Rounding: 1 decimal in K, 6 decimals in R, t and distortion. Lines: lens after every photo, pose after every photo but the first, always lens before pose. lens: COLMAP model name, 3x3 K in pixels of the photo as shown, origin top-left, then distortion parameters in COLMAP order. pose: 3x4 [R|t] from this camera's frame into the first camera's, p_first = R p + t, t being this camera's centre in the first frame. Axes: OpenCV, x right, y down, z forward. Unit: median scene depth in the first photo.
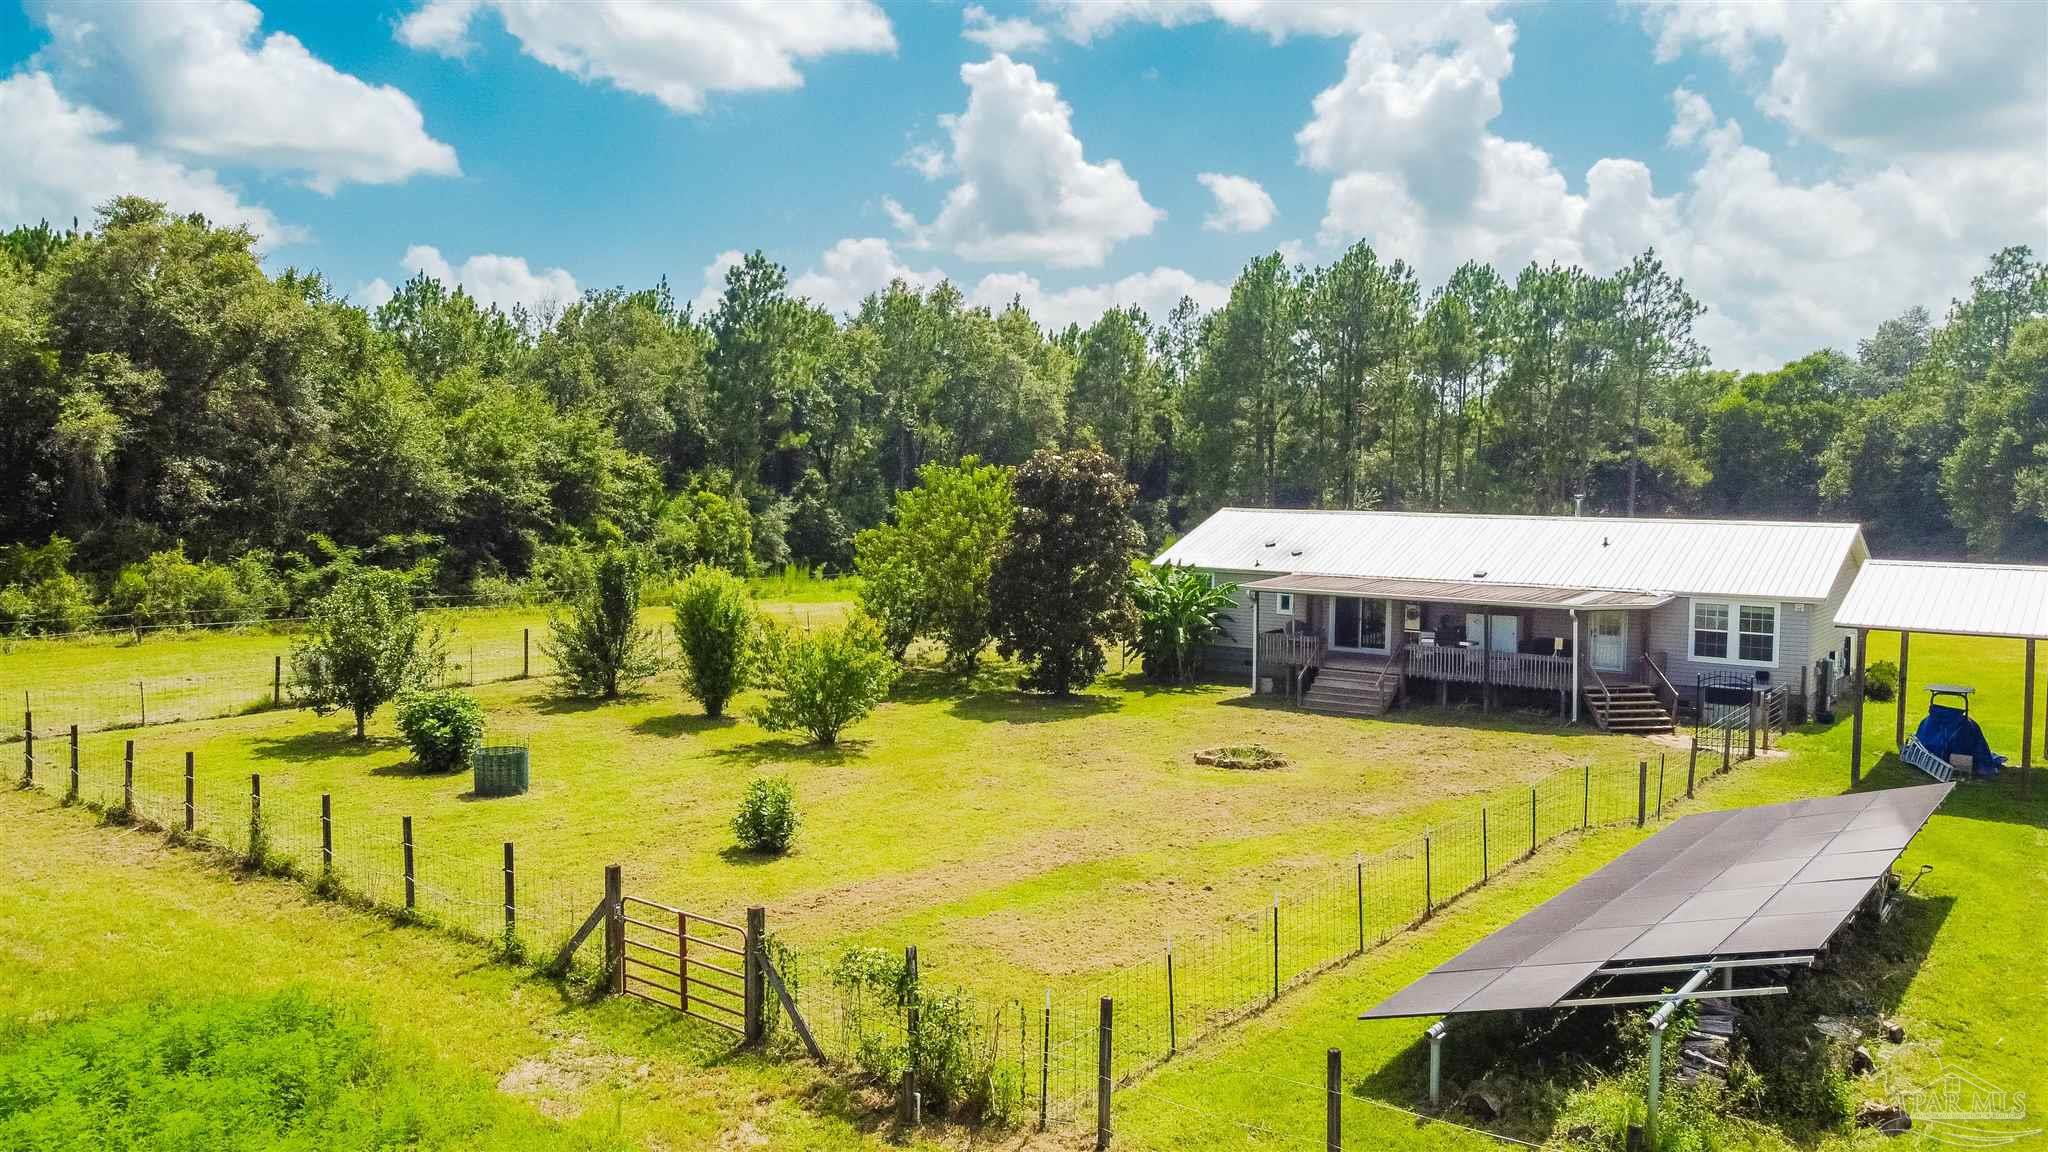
lens RADIAL K [[1548.1, 0, 1016.3], [0, 1548.1, 571.9], [0, 0, 1]] dist [-0.006800, 0.001441]
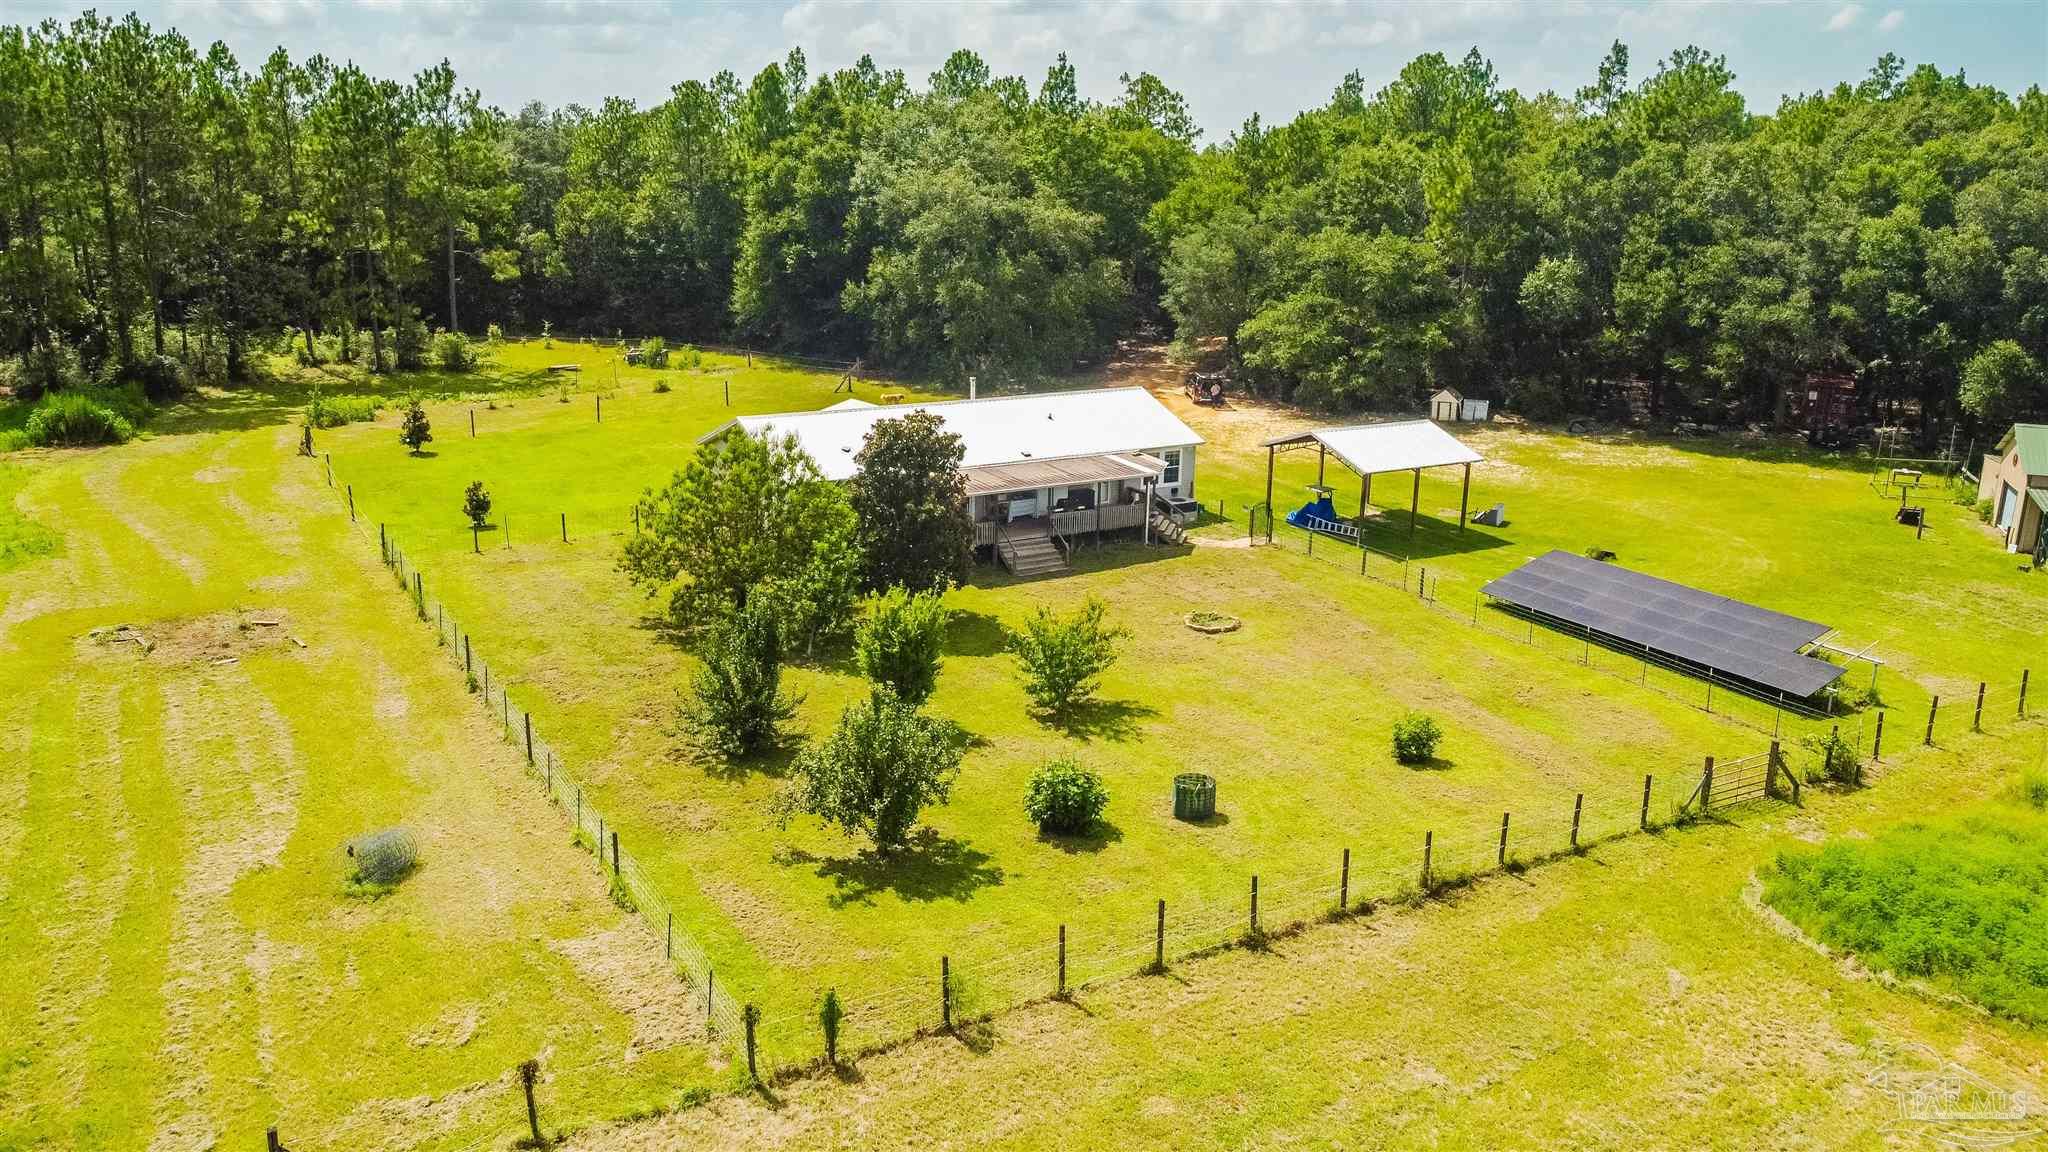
lens RADIAL K [[1548.1, 0, 1016.3], [0, 1548.1, 571.9], [0, 0, 1]] dist [-0.006800, 0.001441]
pose [[0.380320, -0.248339, 0.890889, -1.114913], [0.042080, 0.966924, 0.251570, -0.280885], [-0.923897, -0.058188, 0.378191, 0.514246]]
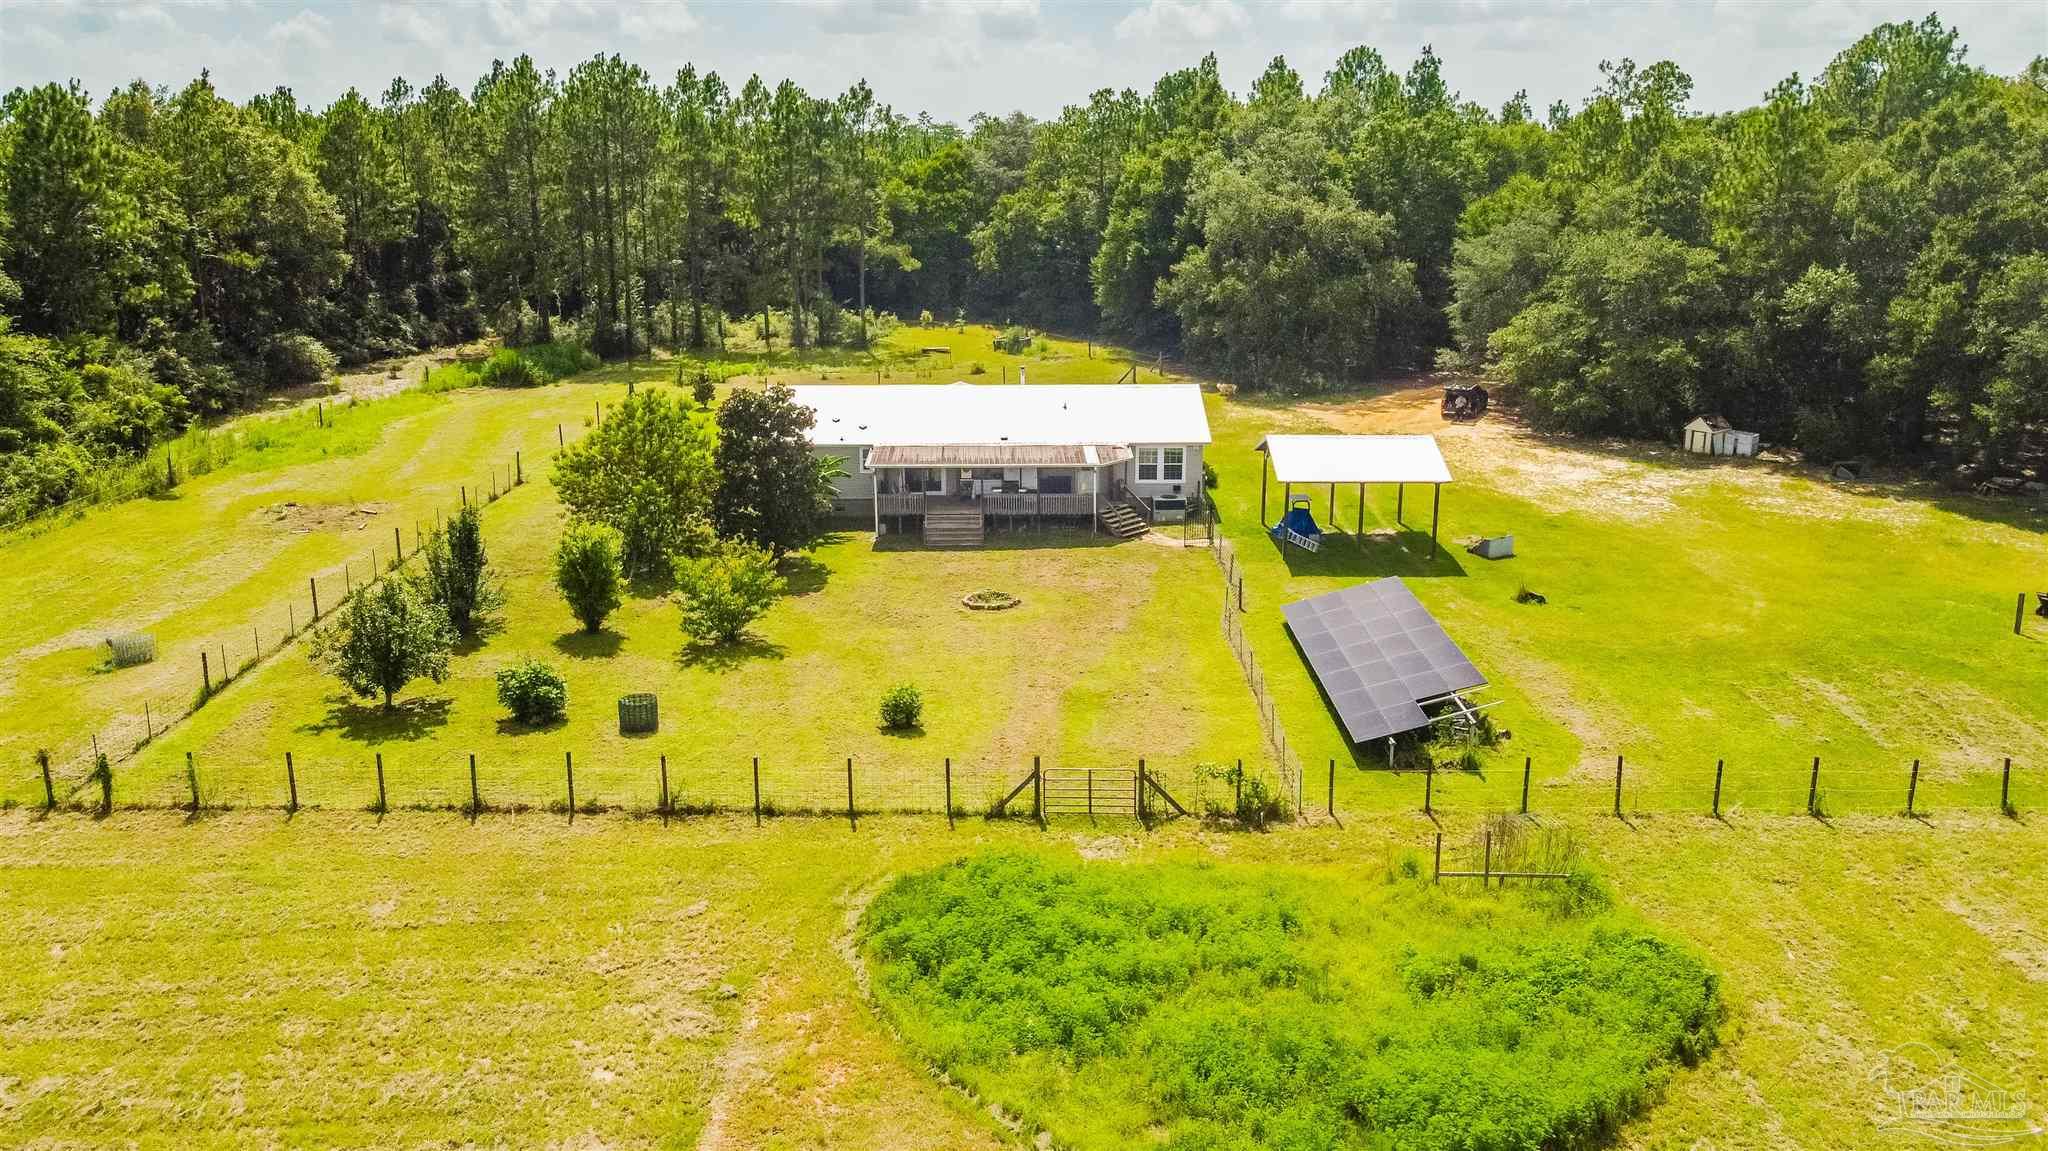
lens RADIAL K [[1569.9, 0, 1015.8], [0, 1569.9, 588.1], [0, 0, 1]] dist [-0.011297, 0.000058]
pose [[0.796808, -0.177425, 0.577597, -0.672859], [0.047249, 0.971286, 0.233177, -0.236476], [-0.602383, -0.158506, 0.782311, -0.258734]]
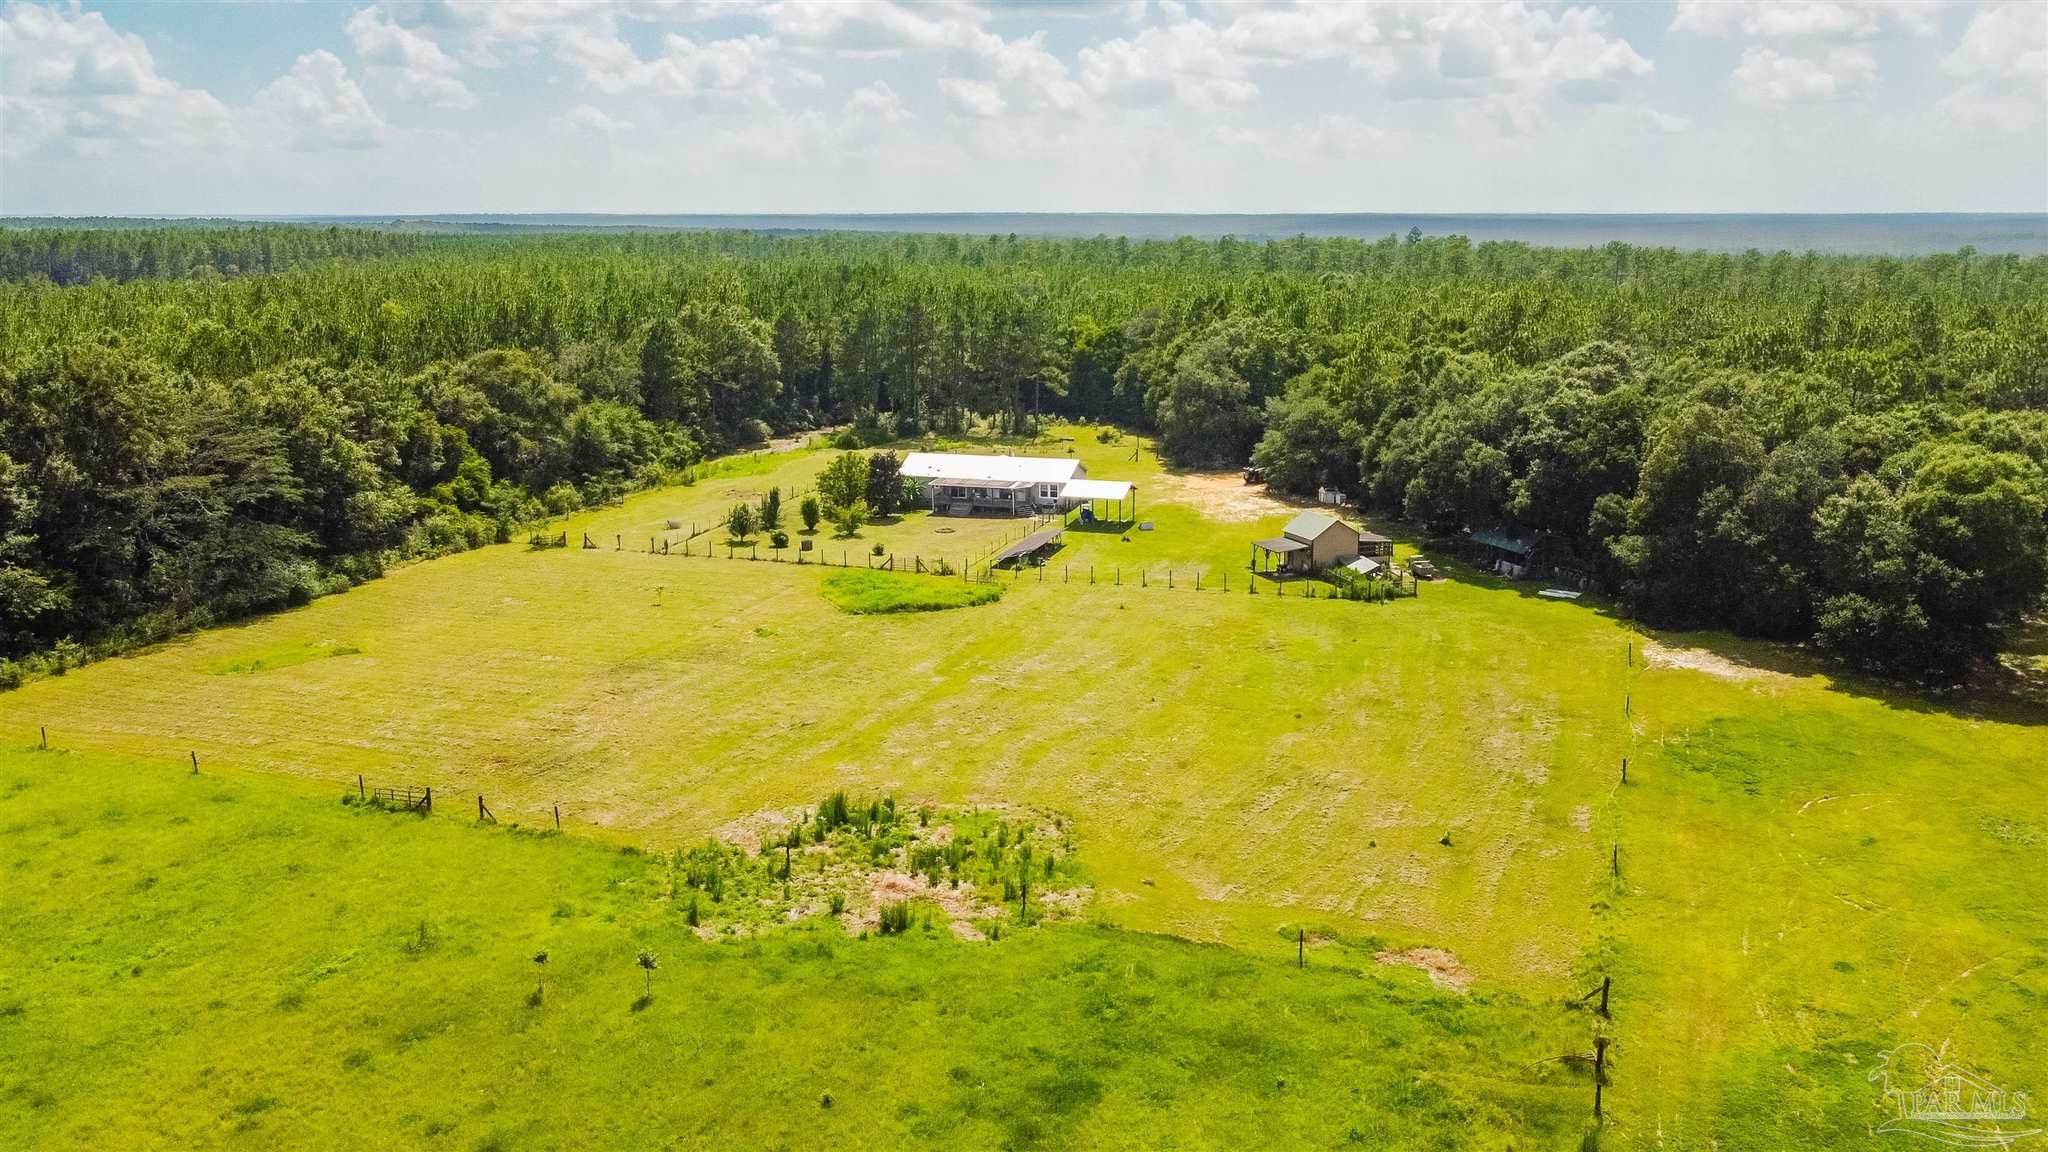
lens RADIAL K [[1585.8, 0, 1013.4], [0, 1585.8, 572.7], [0, 0, 1]] dist [-0.017849, 0.006449]
pose [[0.941849, -0.085936, 0.324862, -1.040421], [0.032936, 0.985700, 0.165261, -0.455648], [-0.334418, -0.144951, 0.931211, -2.998328]]
